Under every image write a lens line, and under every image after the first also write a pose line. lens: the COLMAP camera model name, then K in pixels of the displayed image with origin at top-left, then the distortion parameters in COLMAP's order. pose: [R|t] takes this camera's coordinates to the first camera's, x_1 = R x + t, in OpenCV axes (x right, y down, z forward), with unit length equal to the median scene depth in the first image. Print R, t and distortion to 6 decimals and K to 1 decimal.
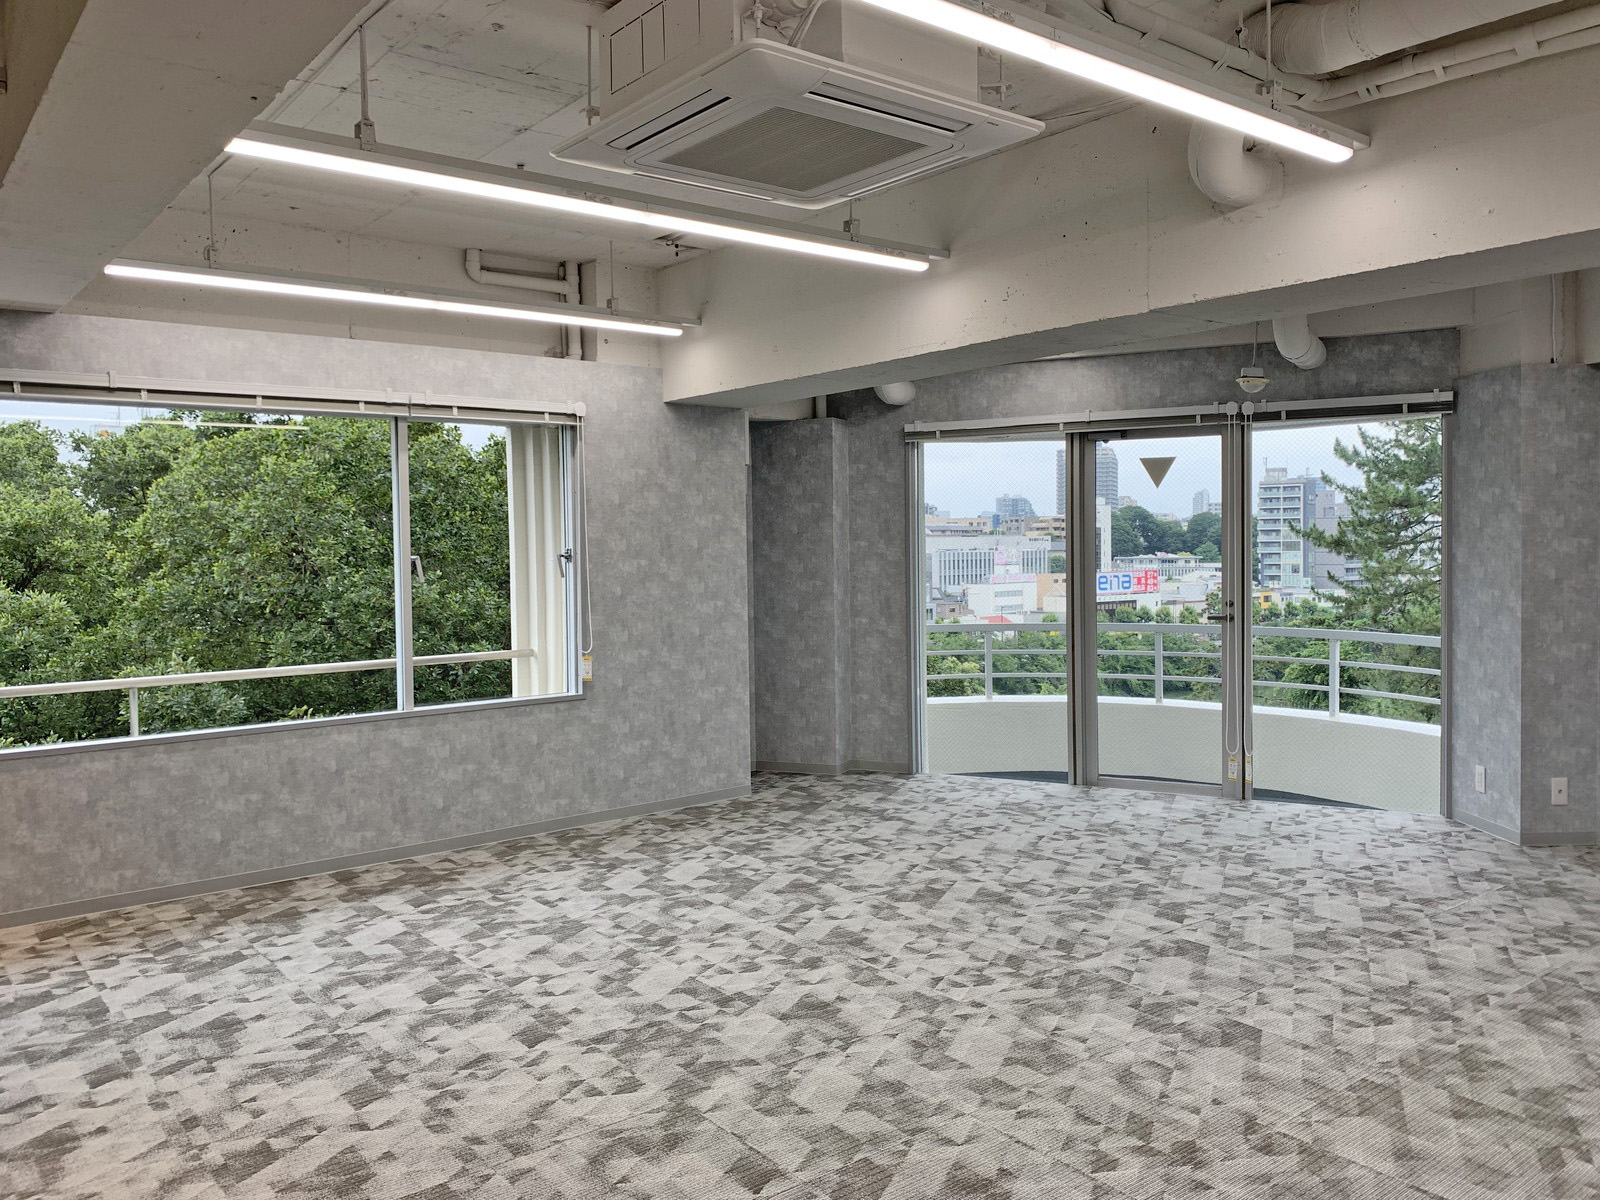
lens RADIAL K [[1222.6, 0, 762.1], [0, 1222.6, 576.5], [0, 0, 1]] dist [0.049681, -0.047963]
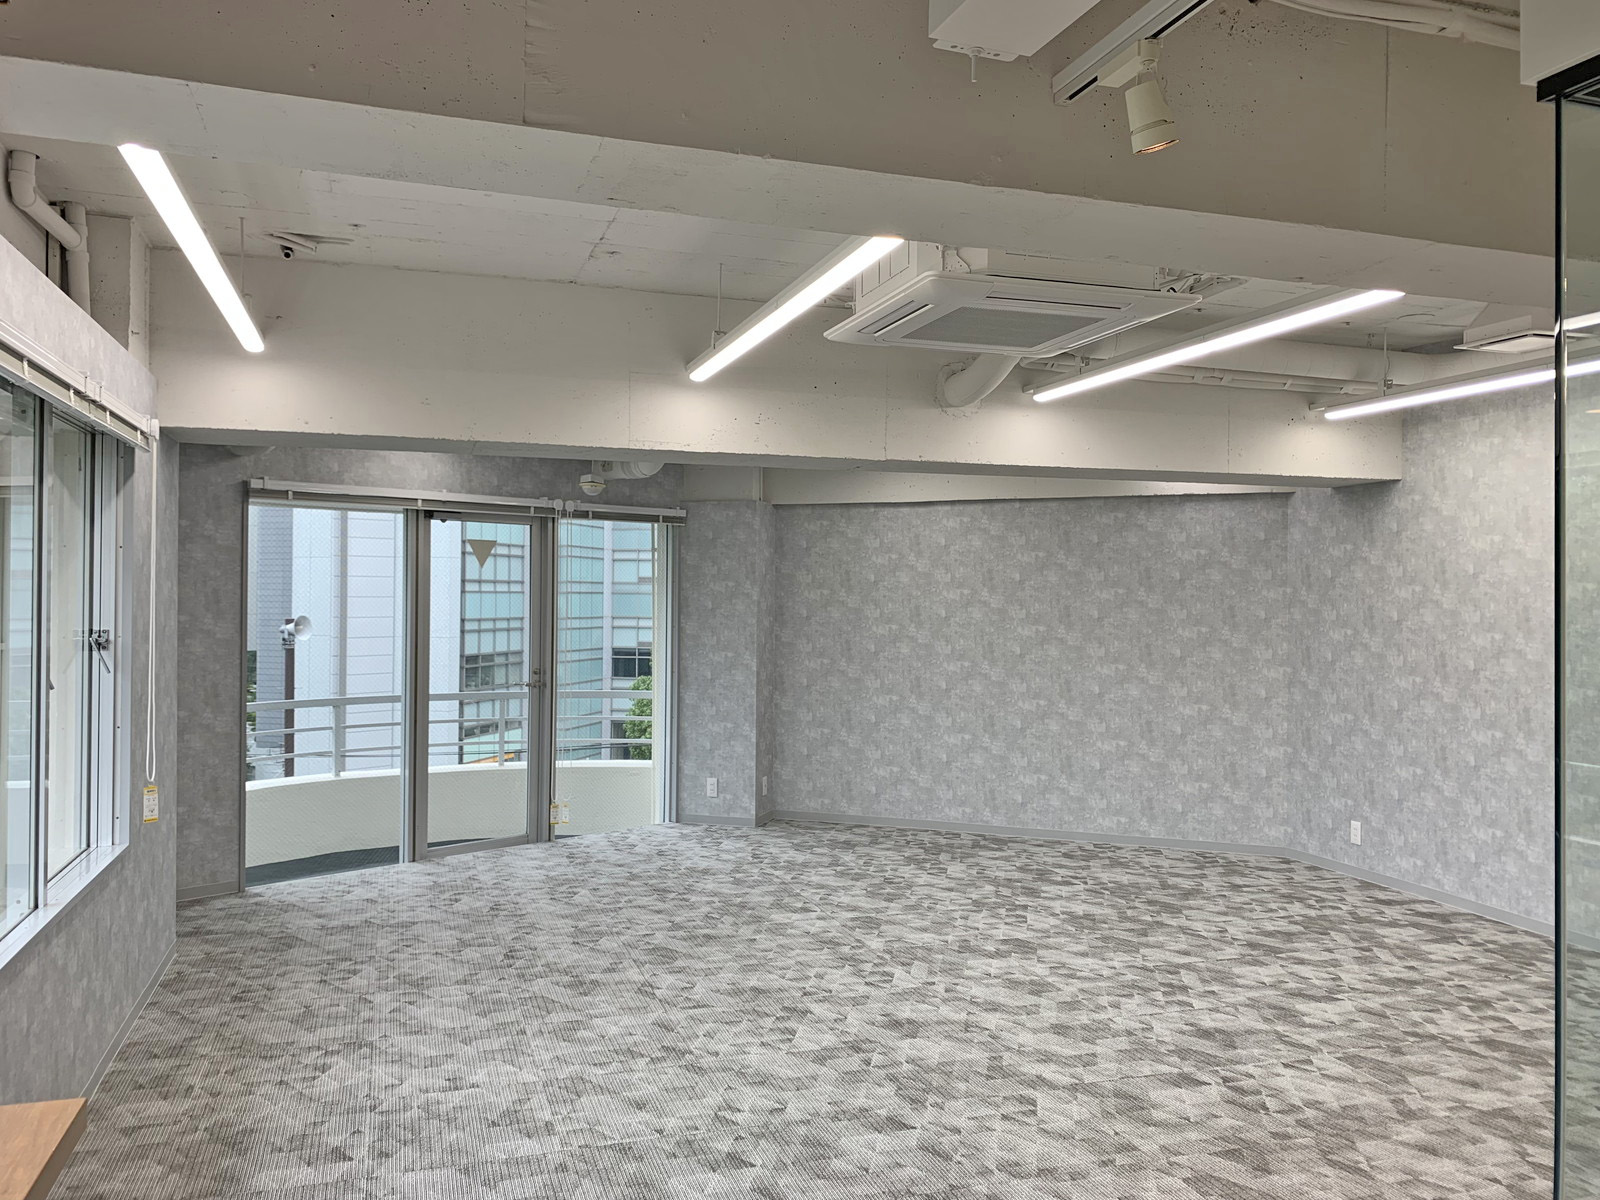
lens RADIAL K [[1222.6, 0, 807.8], [0, 1222.6, 598.2], [0, 0, 1]] dist [0.049681, -0.047963]
pose [[0.332940, 0.014195, 0.942841, -0.994548], [0.011344, 0.999754, -0.019058, -0.035340], [-0.942880, 0.017041, 0.332697, 0.609368]]
